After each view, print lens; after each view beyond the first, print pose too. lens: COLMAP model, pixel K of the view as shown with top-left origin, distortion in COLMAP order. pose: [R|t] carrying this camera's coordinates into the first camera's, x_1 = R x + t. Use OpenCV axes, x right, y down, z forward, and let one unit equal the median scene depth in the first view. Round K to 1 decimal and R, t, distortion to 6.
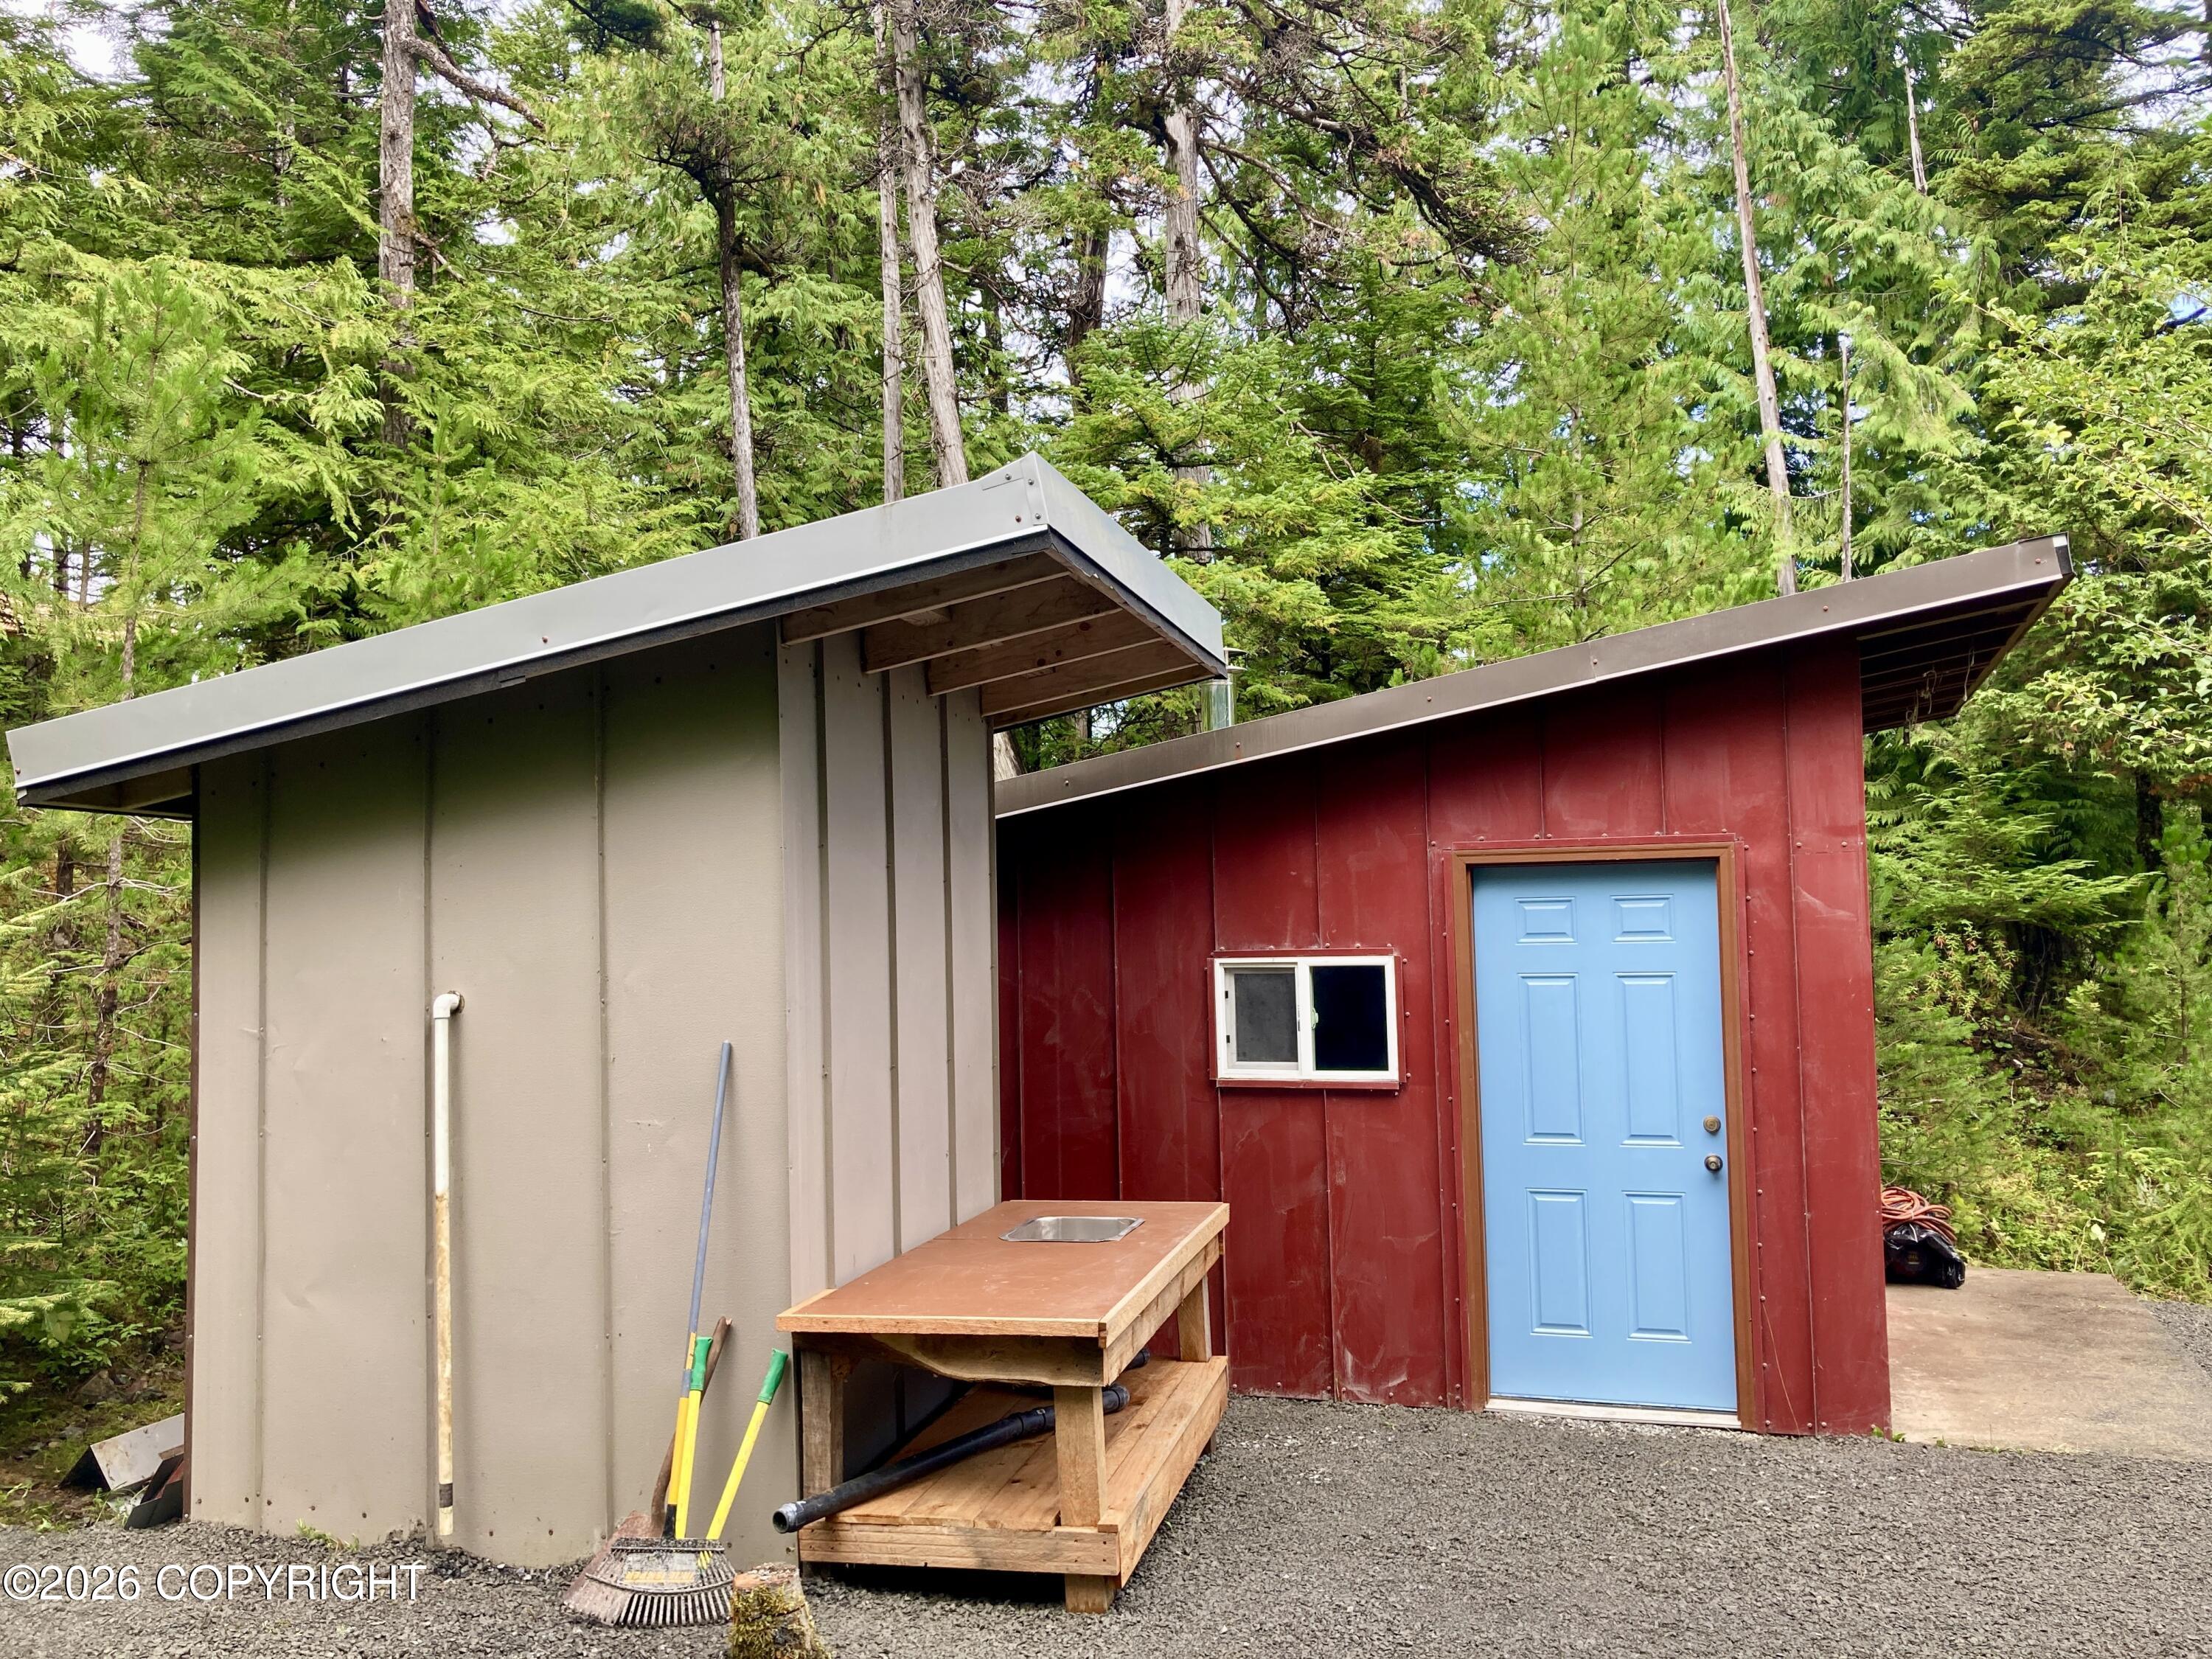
lens RADIAL K [[1806.9, 0, 1106.0], [0, 1806.9, 829.5], [0, 0, 1]] dist [0.064998, -0.110774]
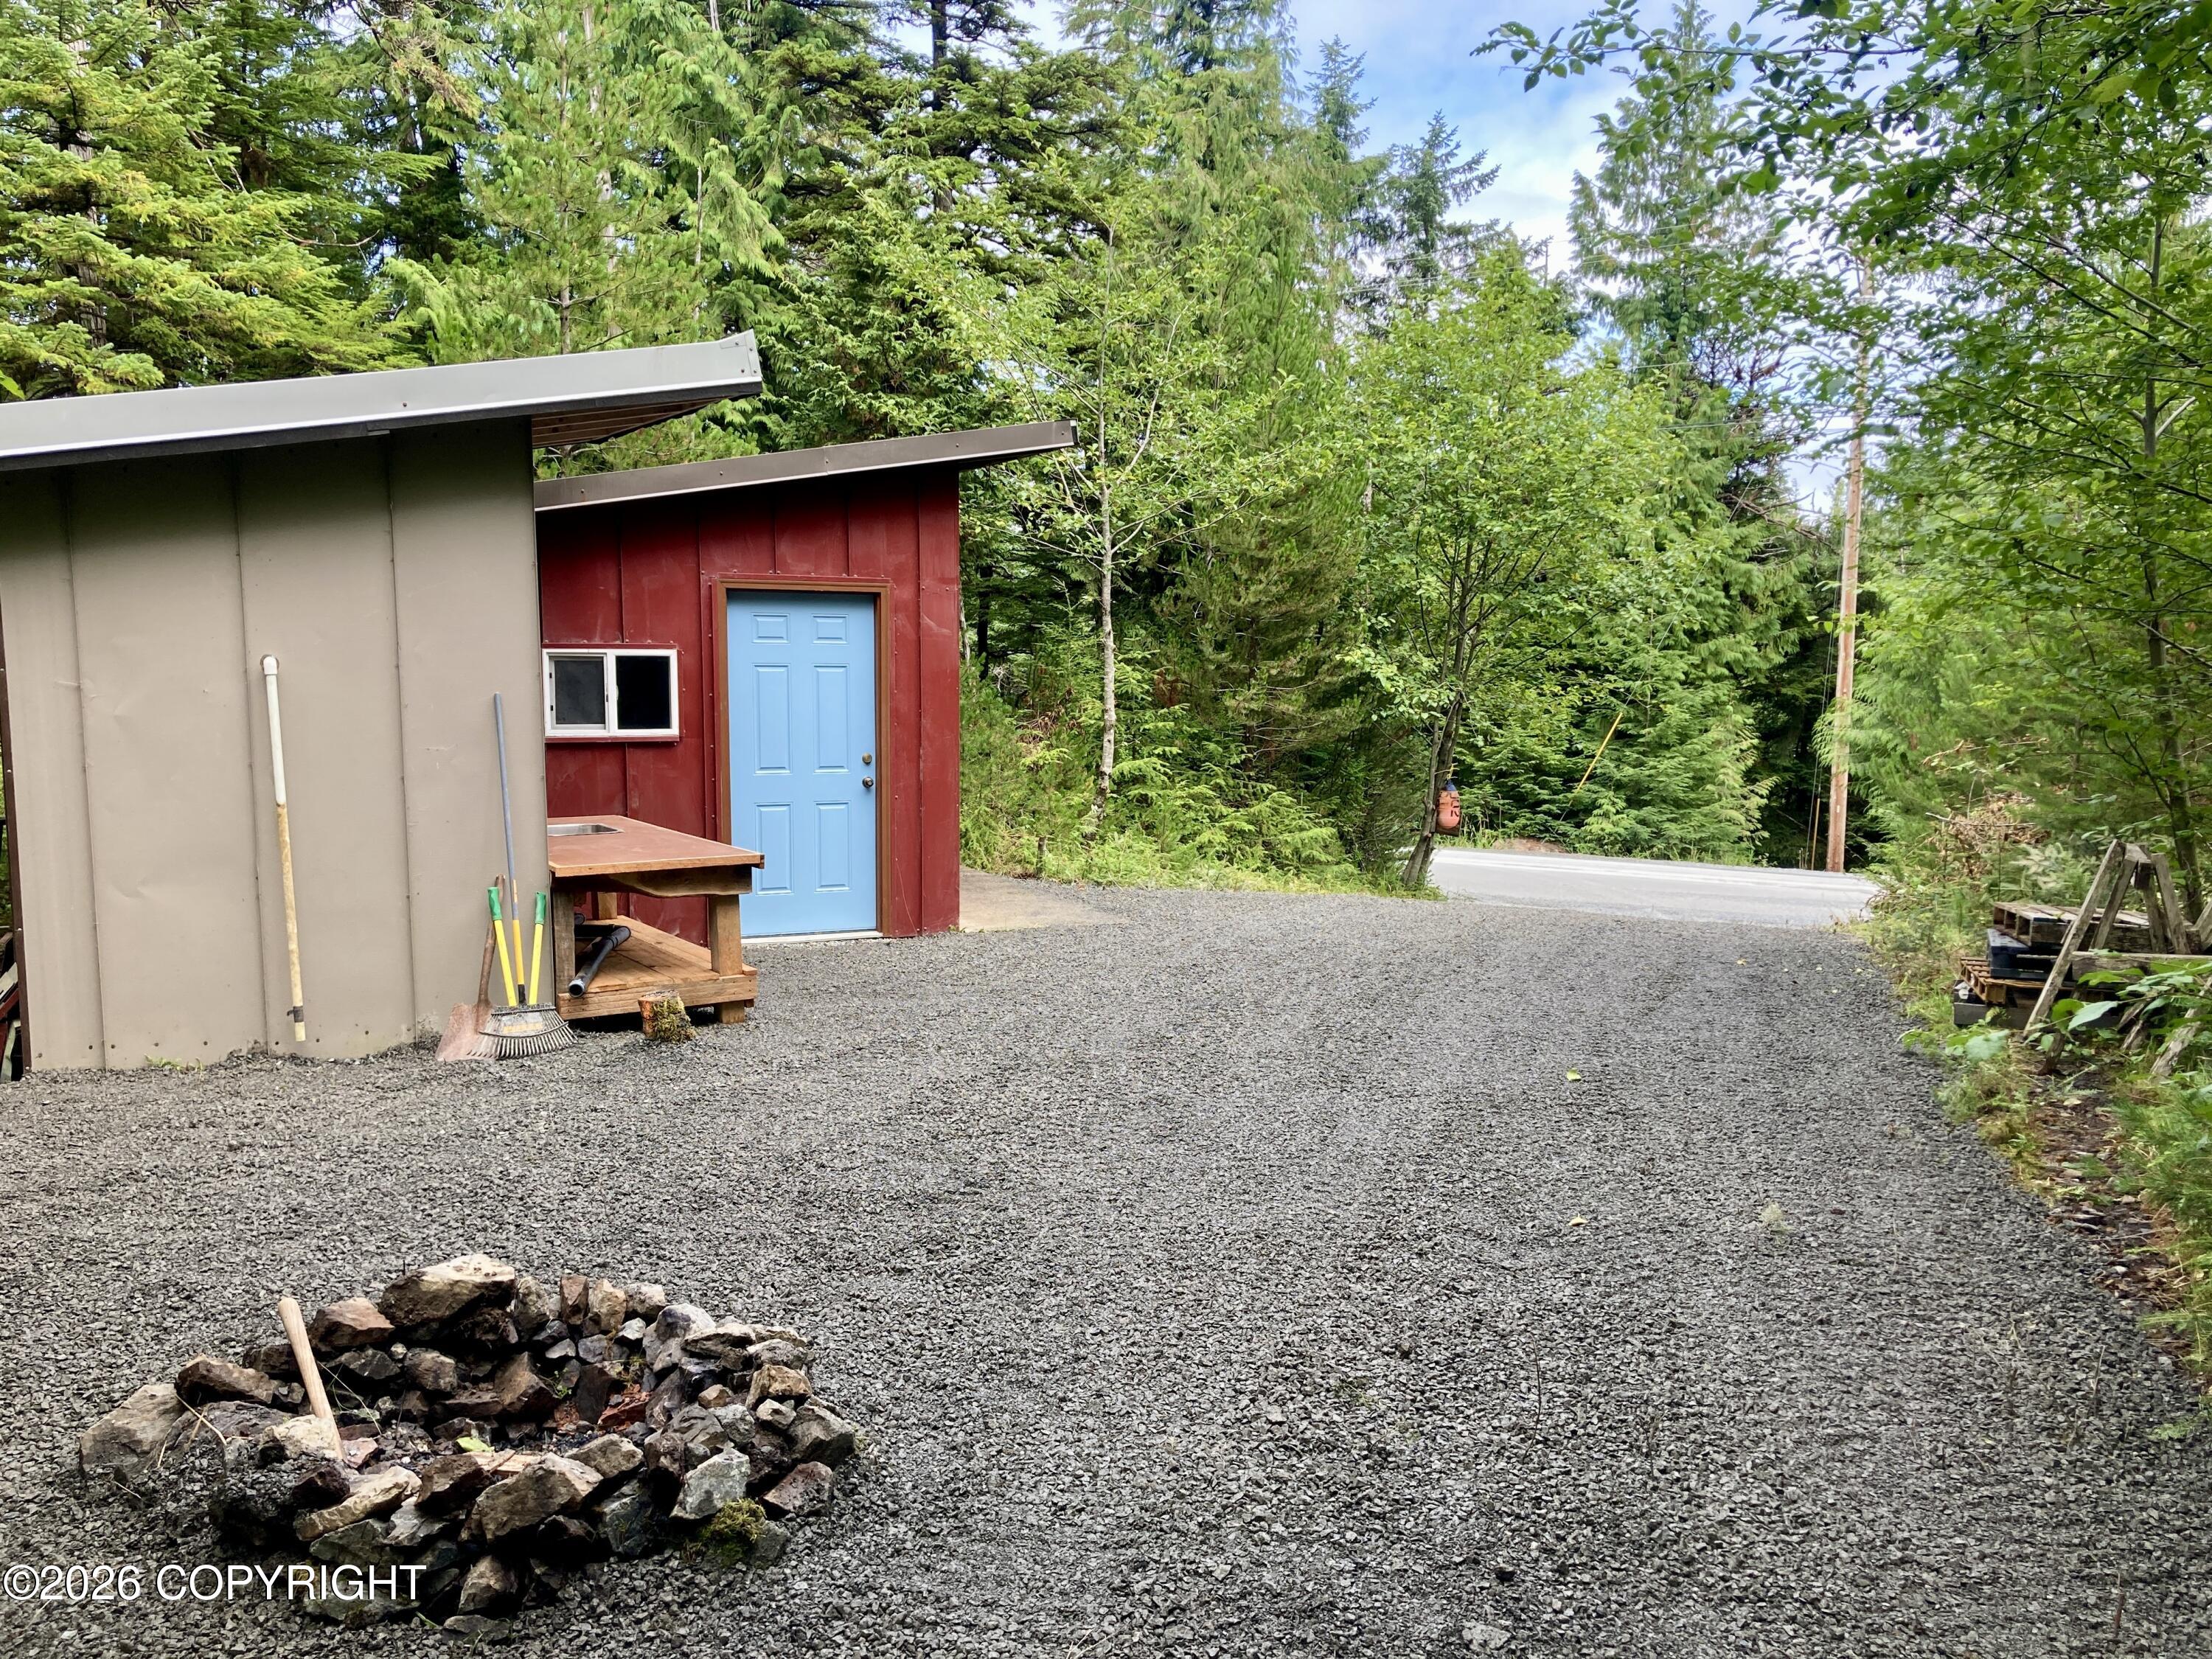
lens RADIAL K [[1806.9, 0, 1106.0], [0, 1806.9, 829.5], [0, 0, 1]] dist [0.064998, -0.110774]
pose [[0.711692, -0.044583, 0.701075, -0.652954], [-0.066869, 0.989153, 0.130785, -0.000466], [-0.699301, -0.139959, 0.700991, -0.289753]]
